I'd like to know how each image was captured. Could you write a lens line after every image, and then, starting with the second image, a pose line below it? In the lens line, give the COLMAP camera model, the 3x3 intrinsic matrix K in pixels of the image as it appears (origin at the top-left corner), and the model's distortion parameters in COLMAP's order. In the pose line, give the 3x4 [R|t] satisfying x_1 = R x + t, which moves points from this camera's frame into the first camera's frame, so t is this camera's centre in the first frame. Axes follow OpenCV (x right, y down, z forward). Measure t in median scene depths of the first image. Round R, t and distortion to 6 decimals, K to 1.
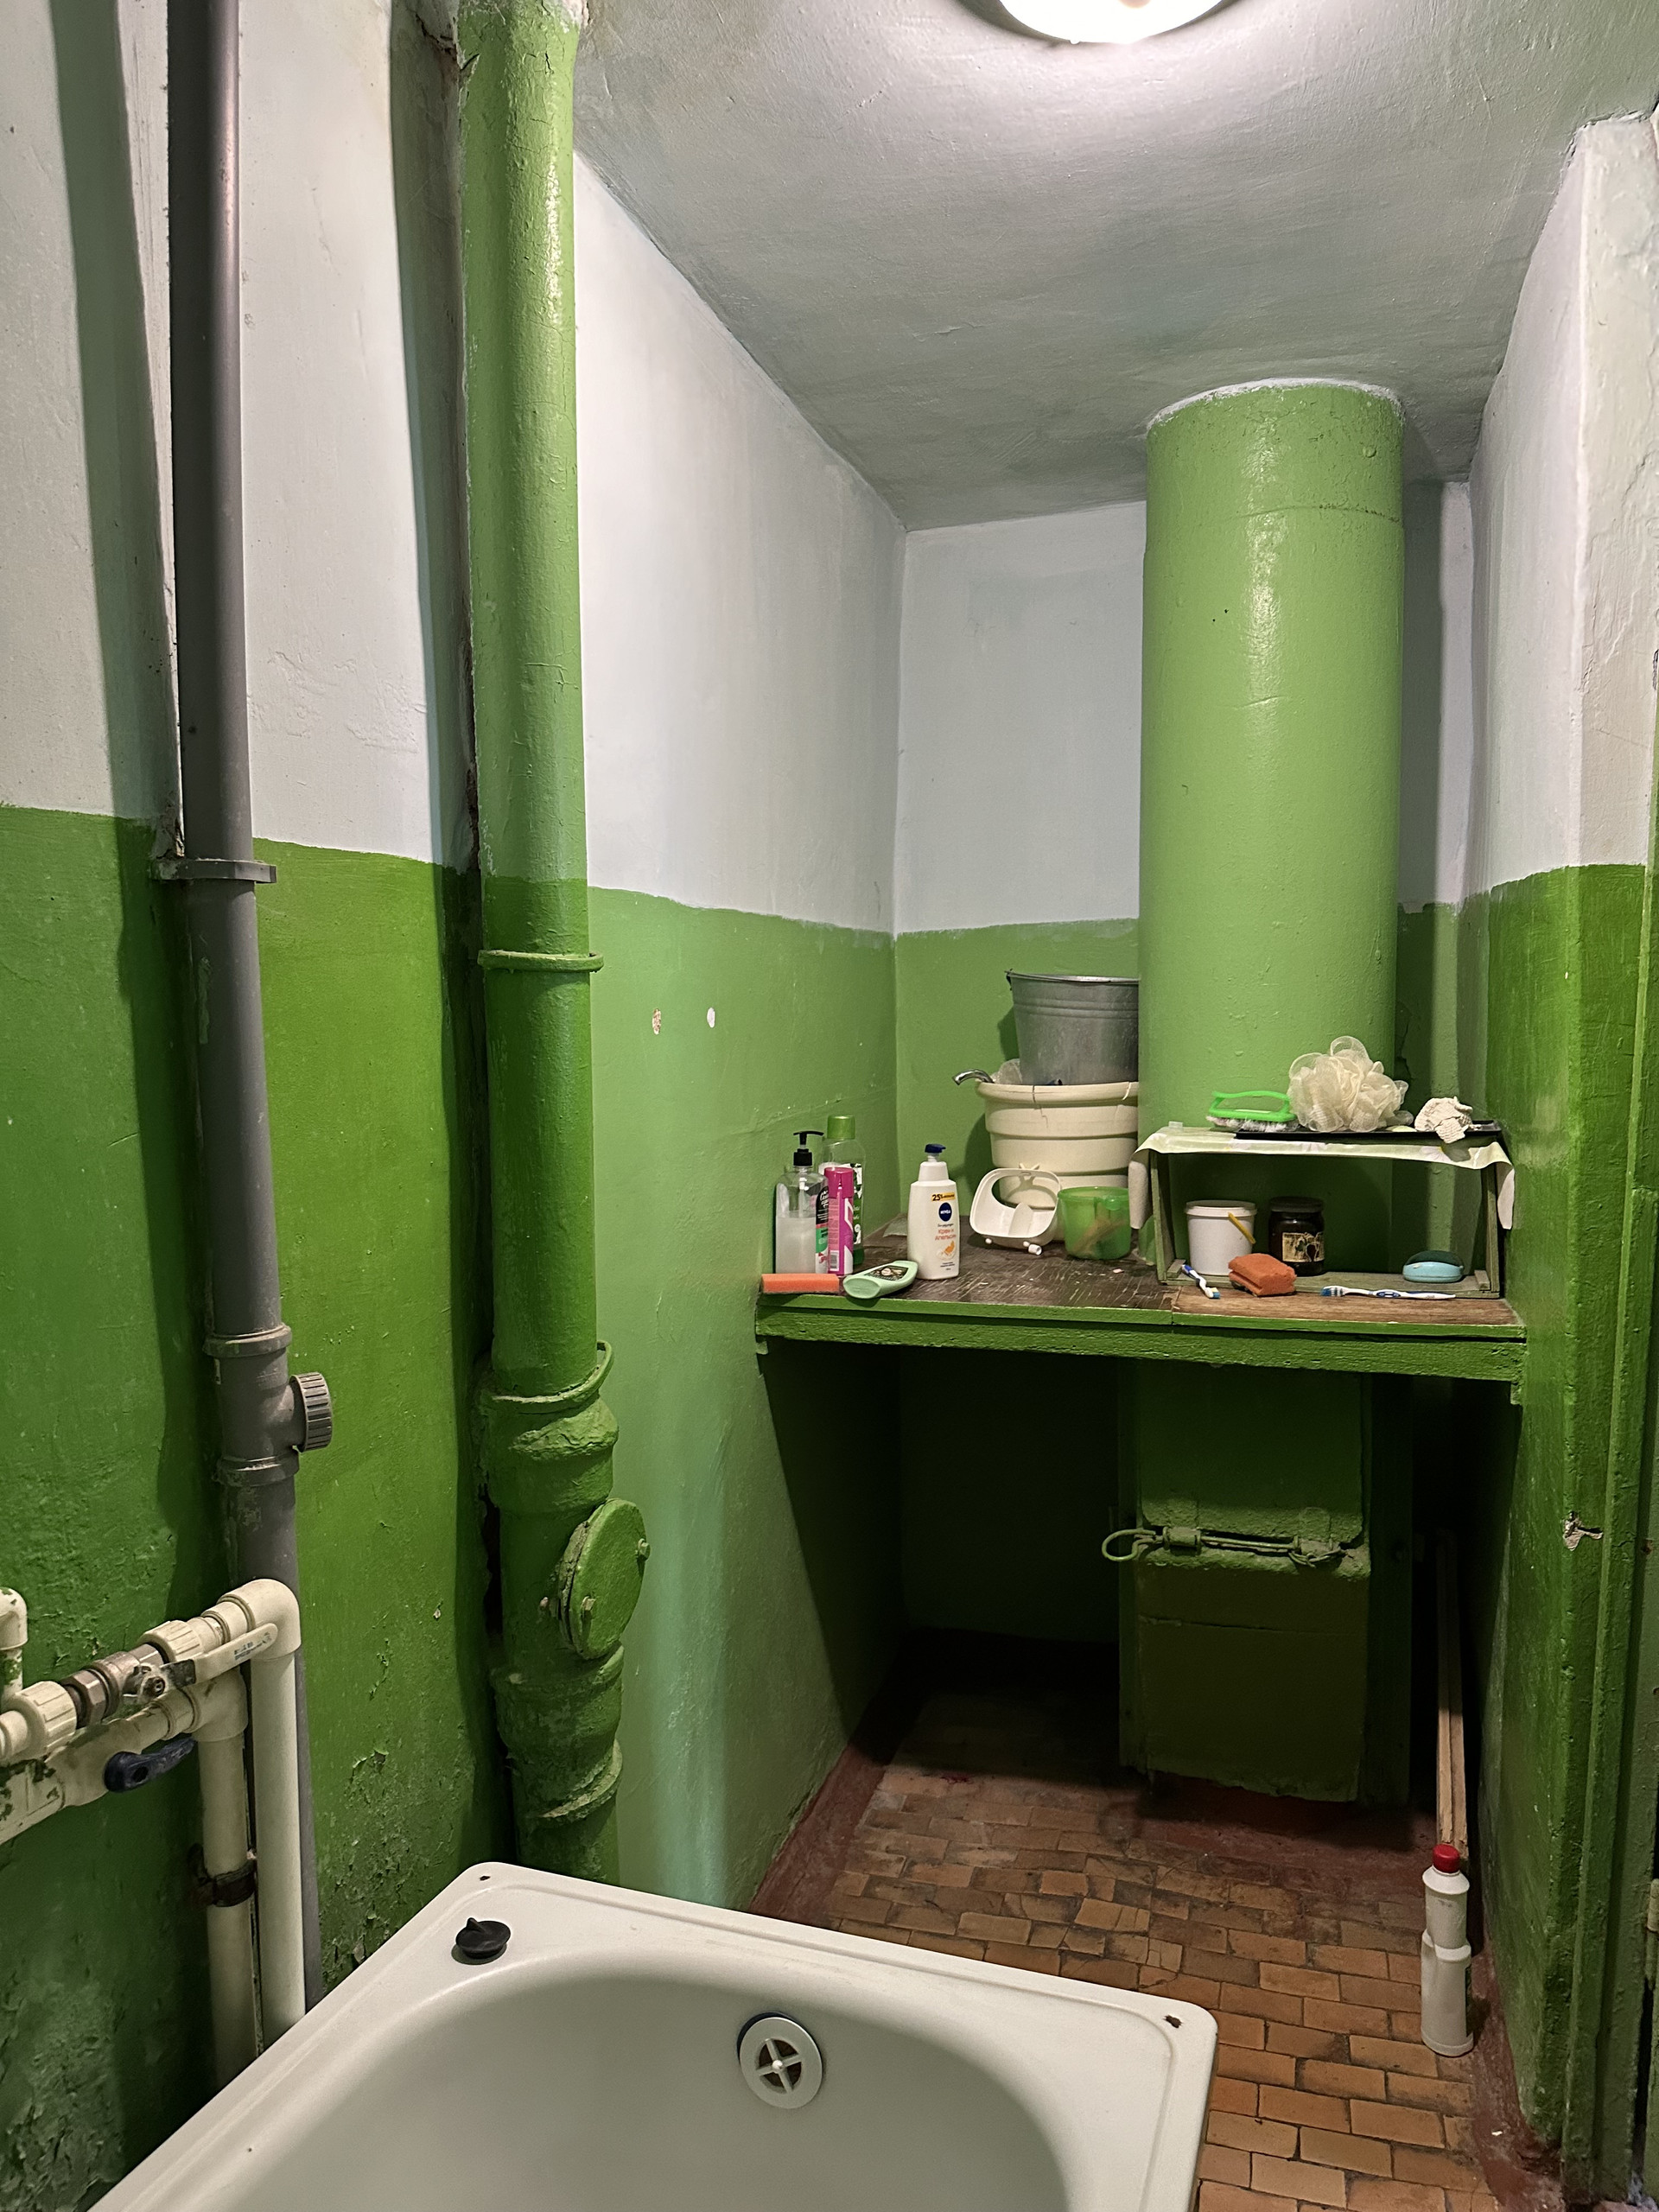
lens RADIAL K [[1548.3, 0, 823.7], [0, 1548.3, 1116.6], [0, 0, 1]] dist [0.051475, -0.057210]
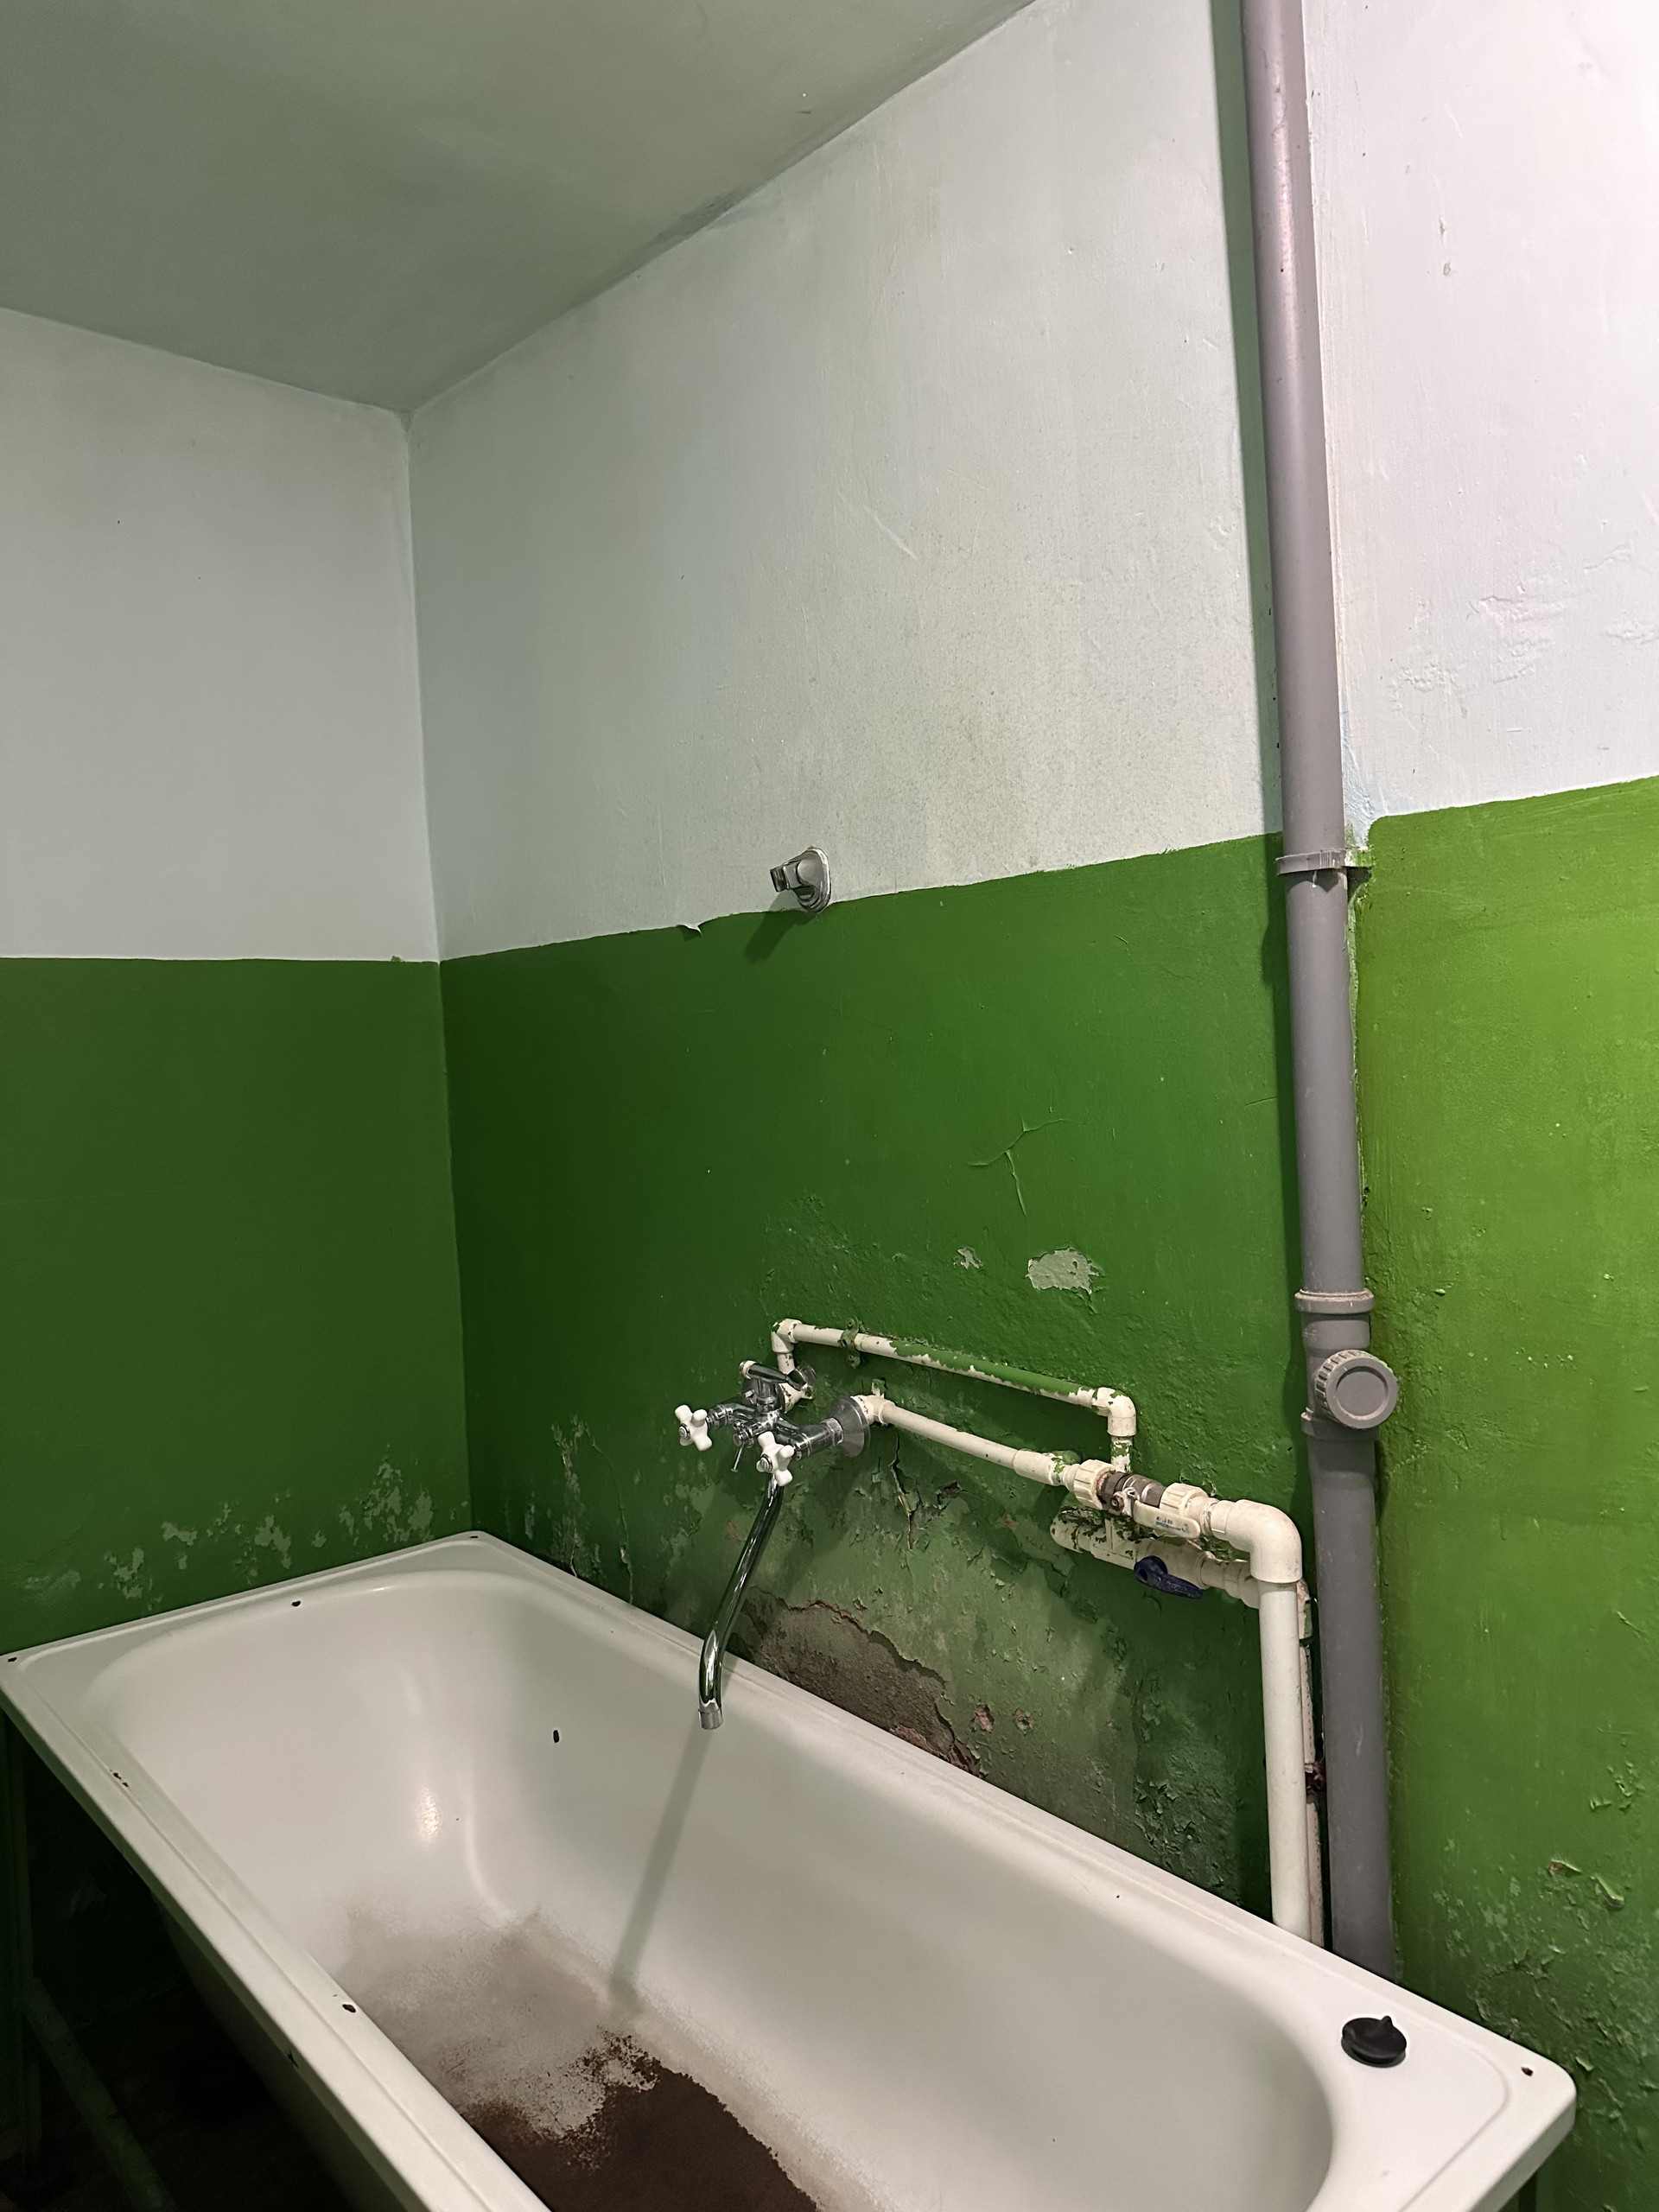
lens RADIAL K [[1548.3, 0, 821.5], [0, 1548.3, 1090.3], [0, 0, 1]] dist [0.051475, -0.057210]
pose [[-0.492387, 0.058390, -0.868416, 0.489818], [-0.021510, 0.996626, 0.079206, -0.052522], [0.870110, 0.057680, -0.489470, 0.825992]]
